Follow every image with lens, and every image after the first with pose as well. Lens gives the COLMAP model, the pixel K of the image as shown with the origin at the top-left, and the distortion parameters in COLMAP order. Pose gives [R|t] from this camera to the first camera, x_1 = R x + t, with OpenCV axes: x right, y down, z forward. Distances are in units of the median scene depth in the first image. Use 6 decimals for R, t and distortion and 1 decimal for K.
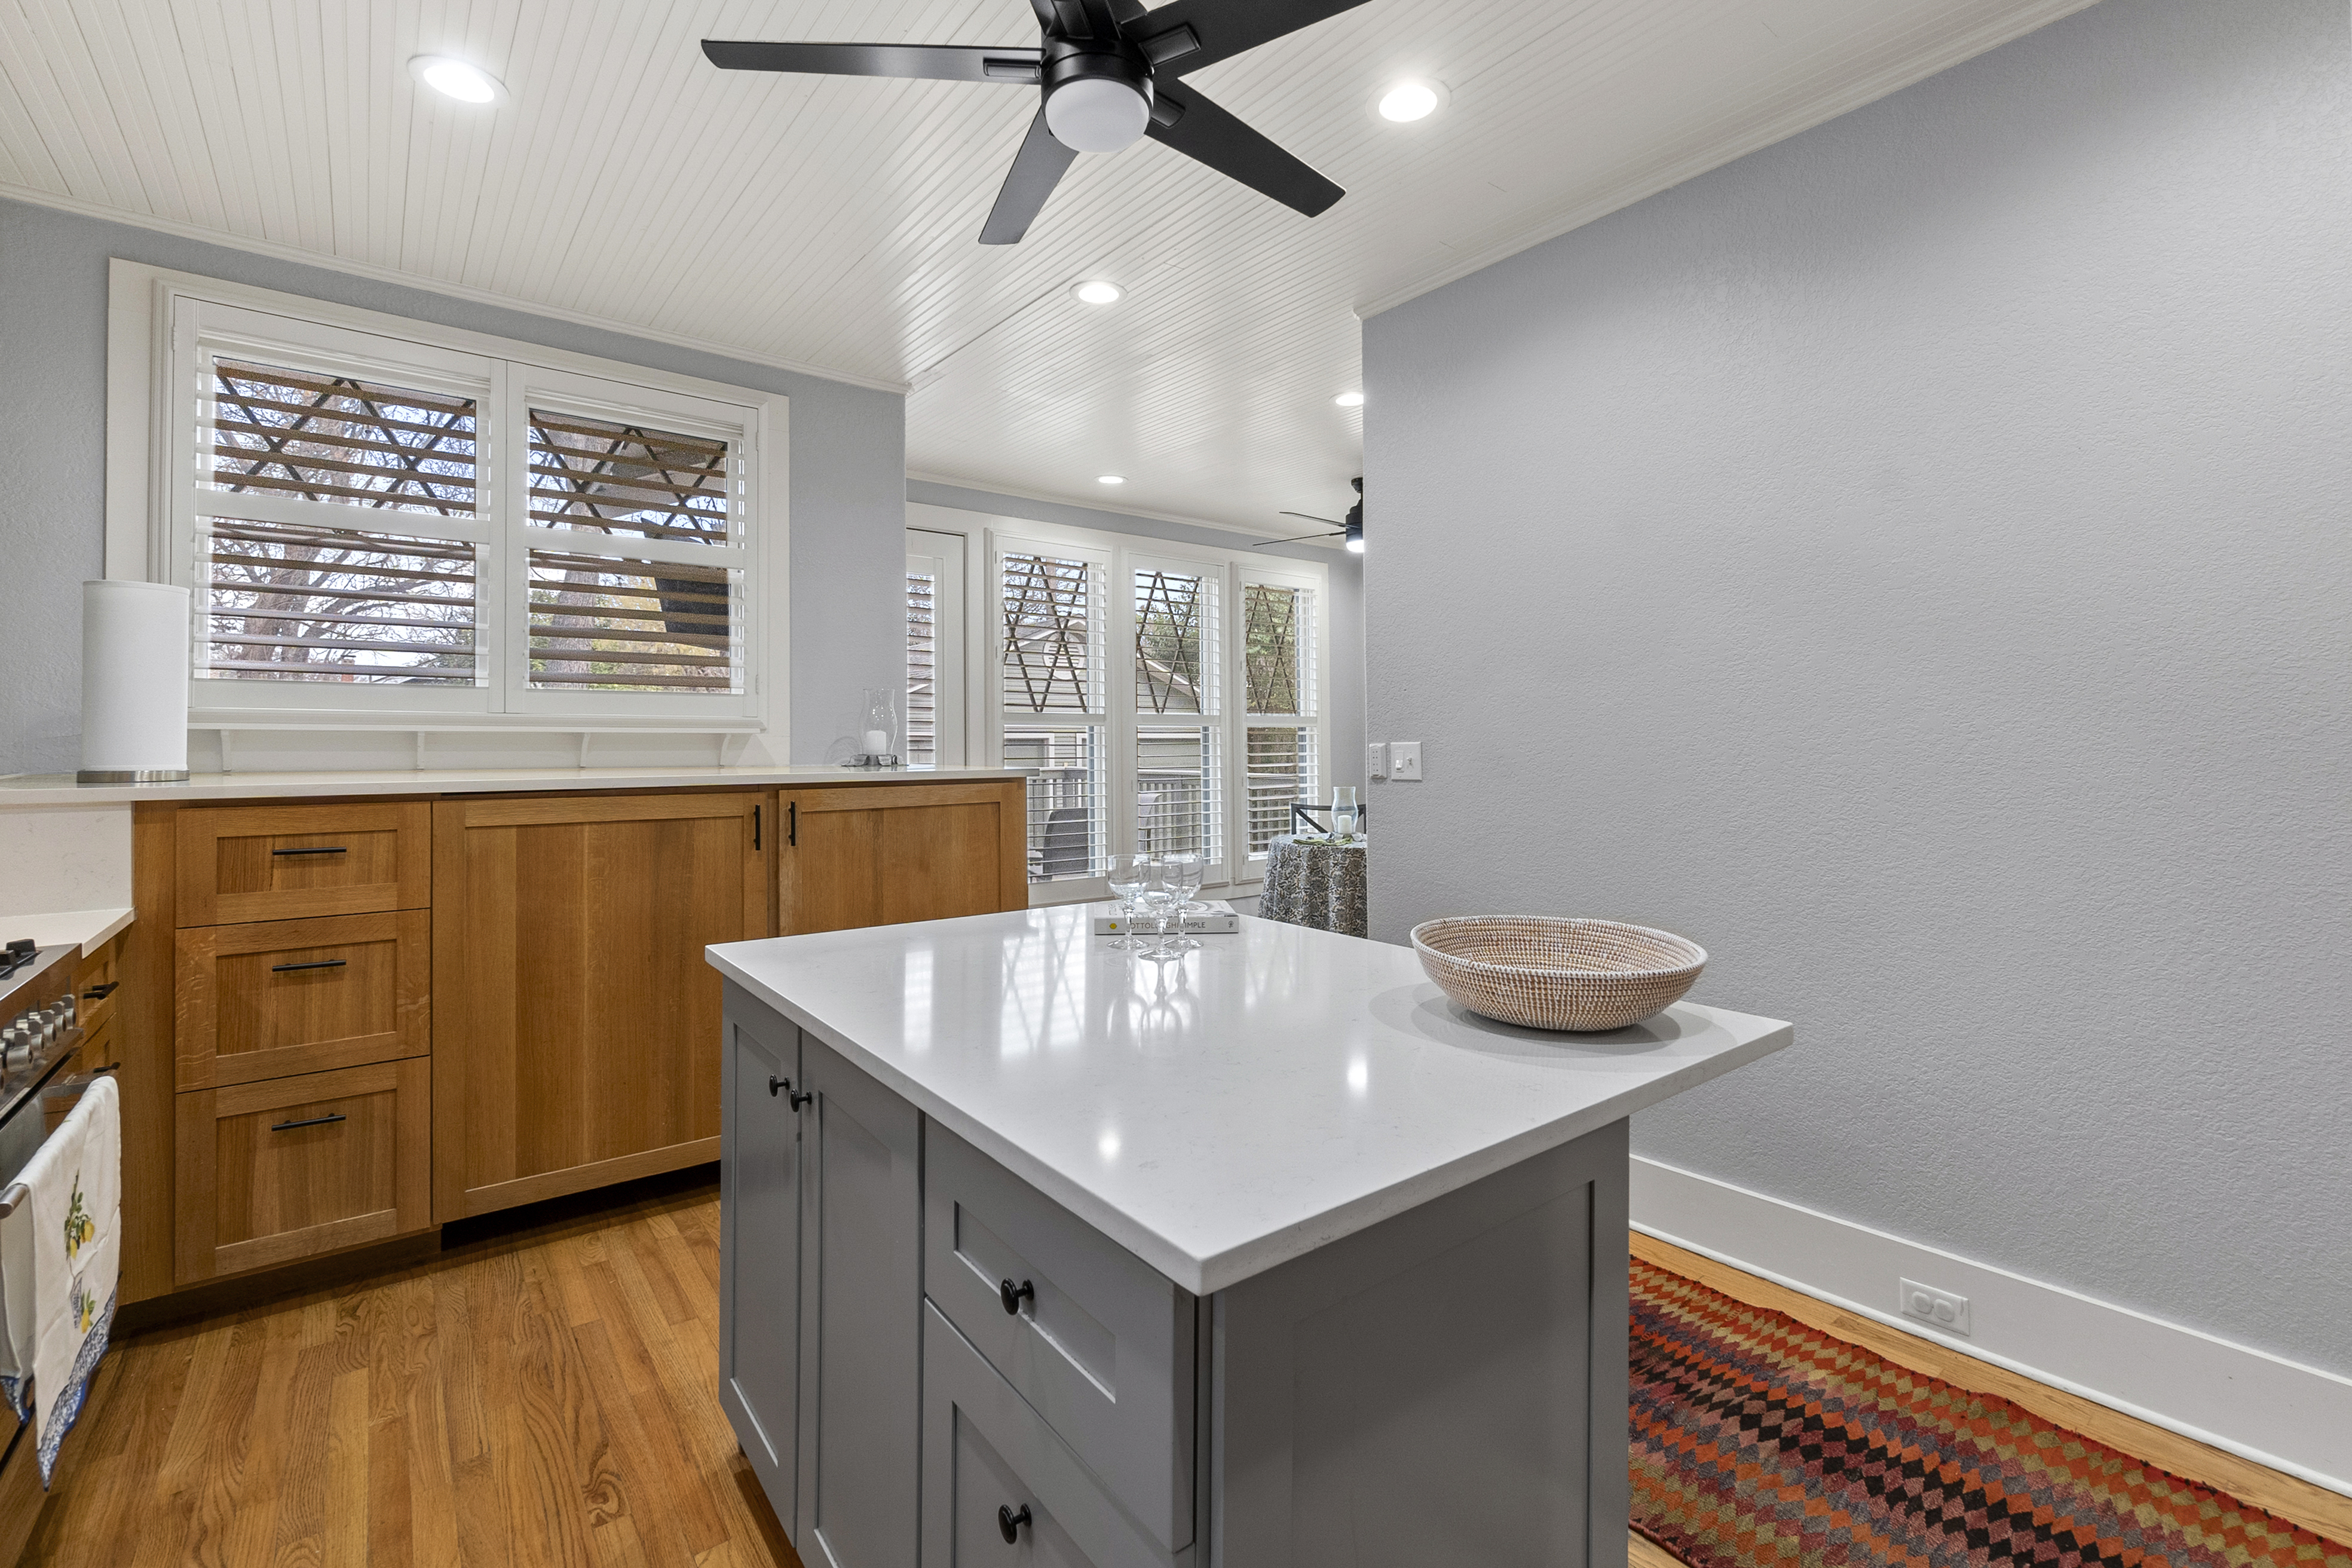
lens RADIAL K [[1027.2, 0, 1168.6], [0, 1027.2, 739.5], [0, 0, 1]] dist [-0.005961, 0.000727]
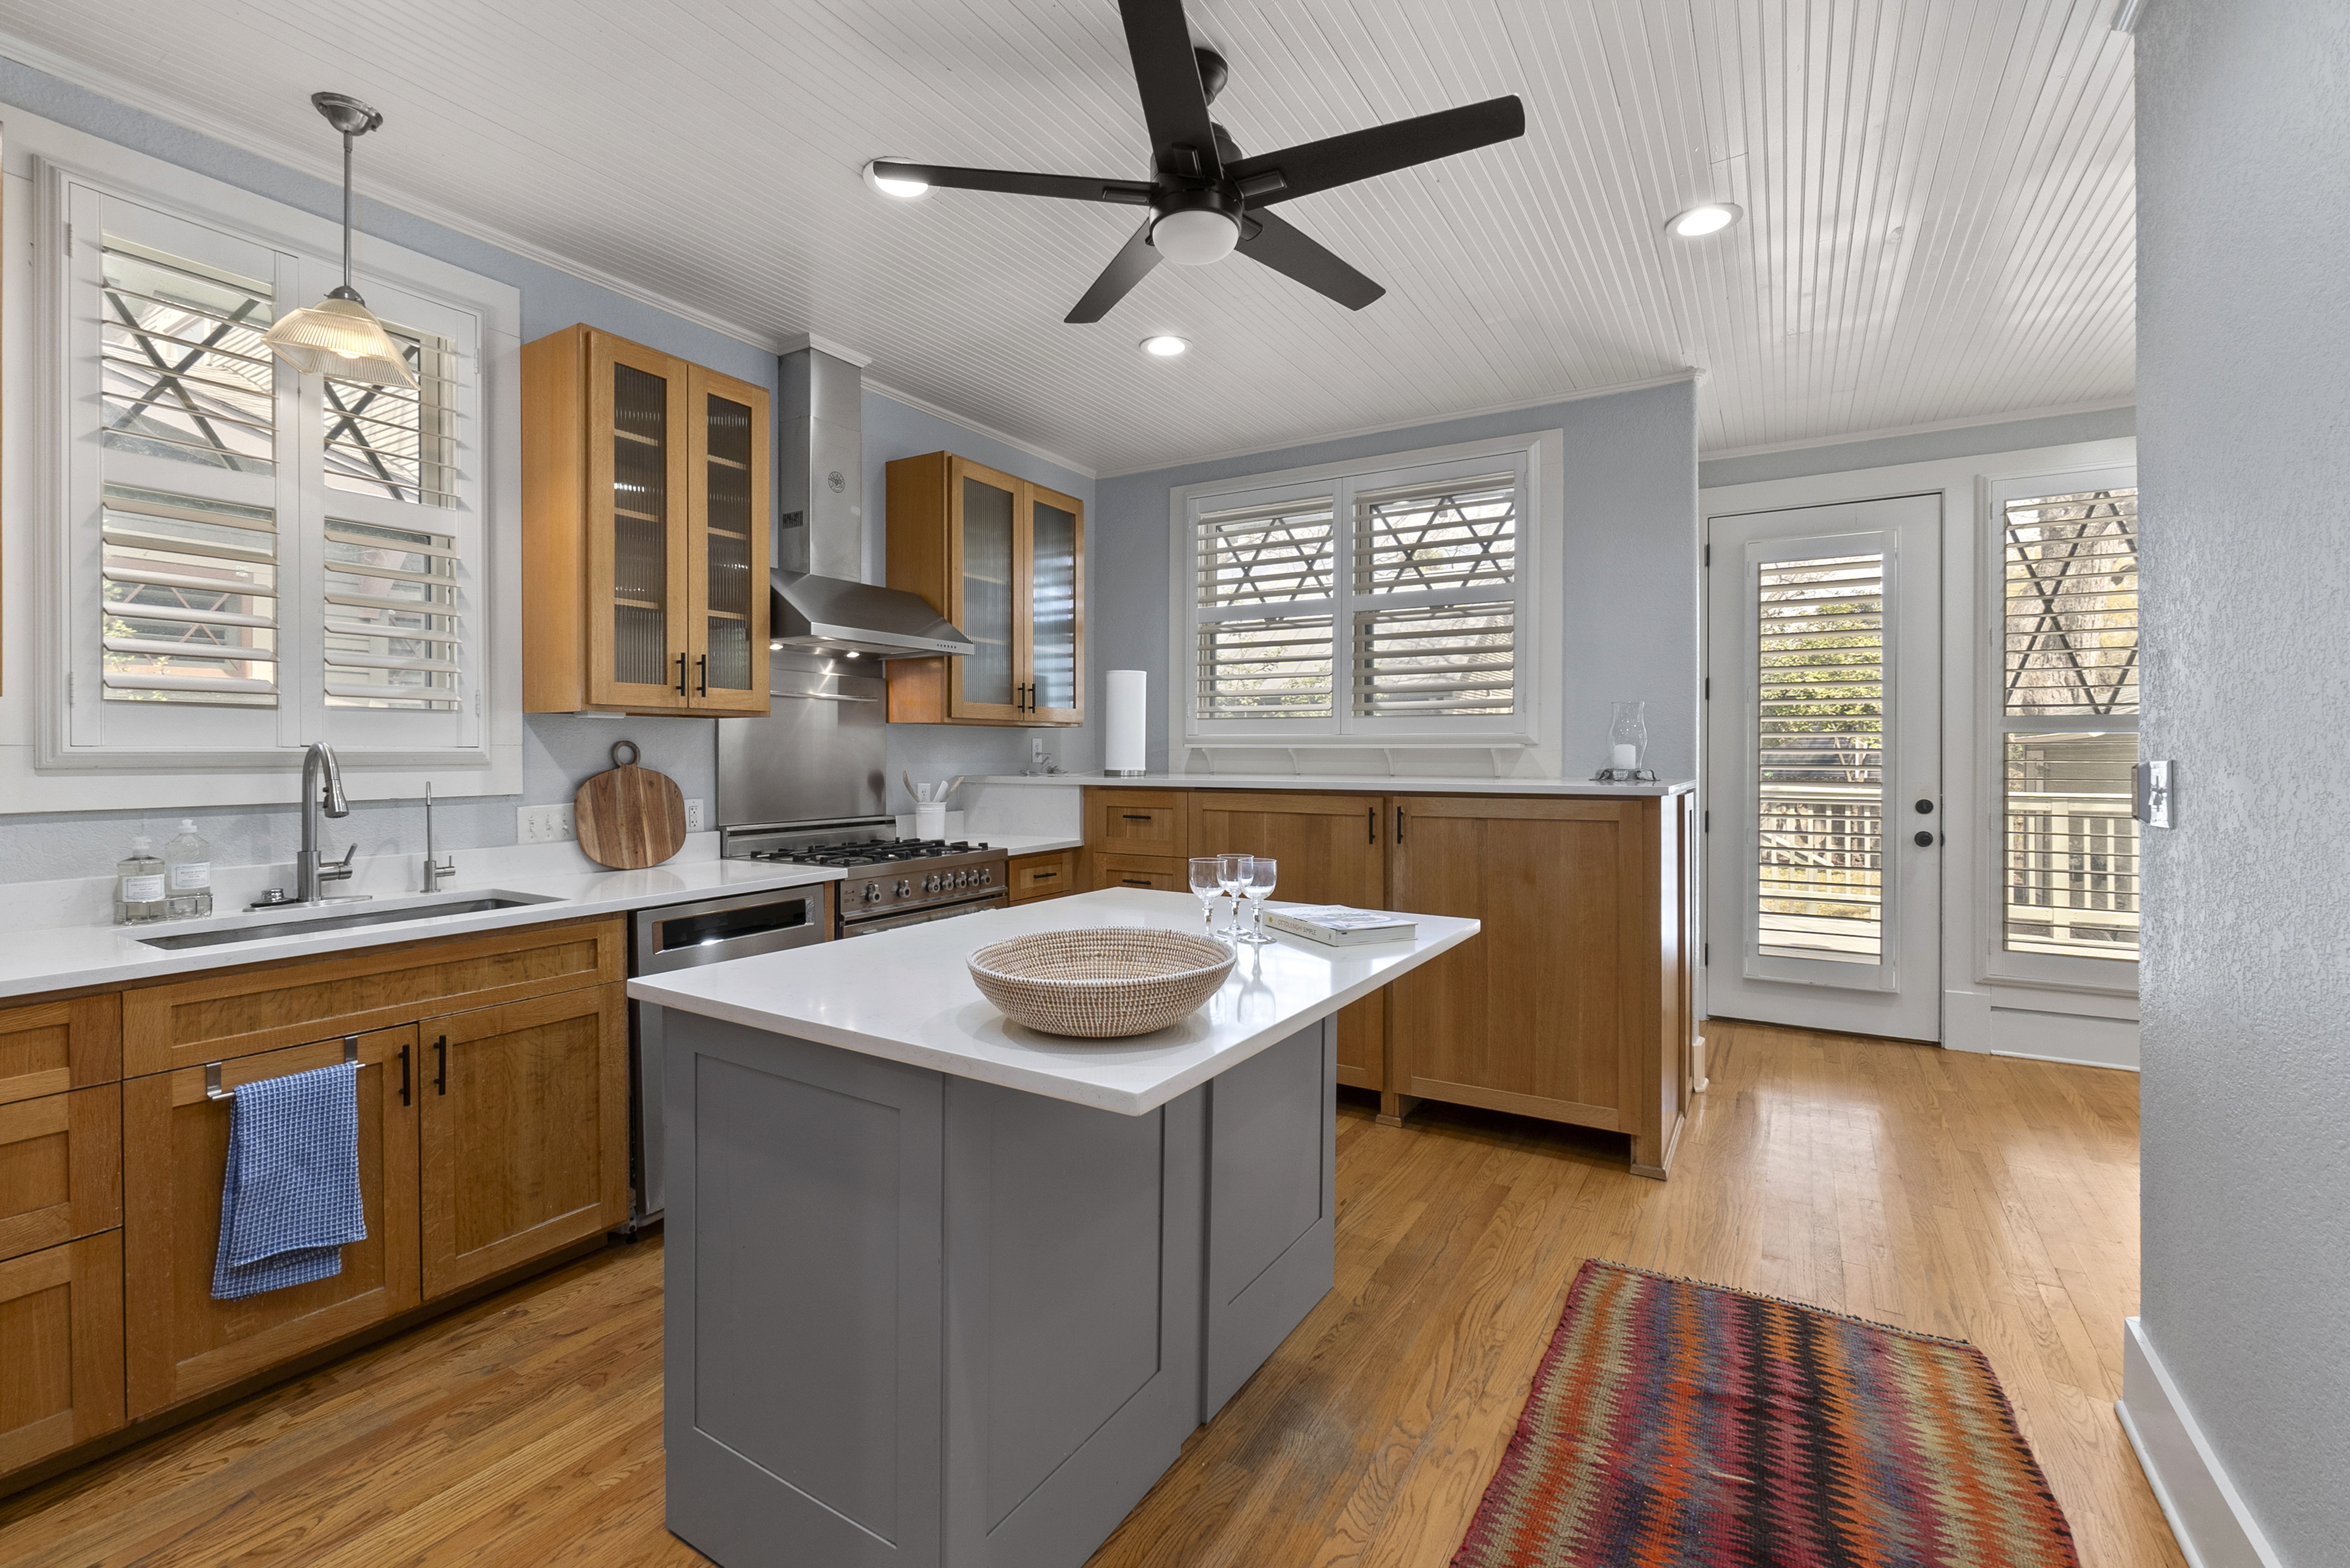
lens RADIAL K [[1021.1, 0, 1158.2], [0, 1021.1, 764.9], [0, 0, 1]] dist [-0.008082, 0.003376]
pose [[0.340438, 0.011230, -0.940200, 0.758891], [-0.000232, 0.999930, 0.011859, -0.001231], [0.940267, -0.003819, 0.340417, 0.400657]]
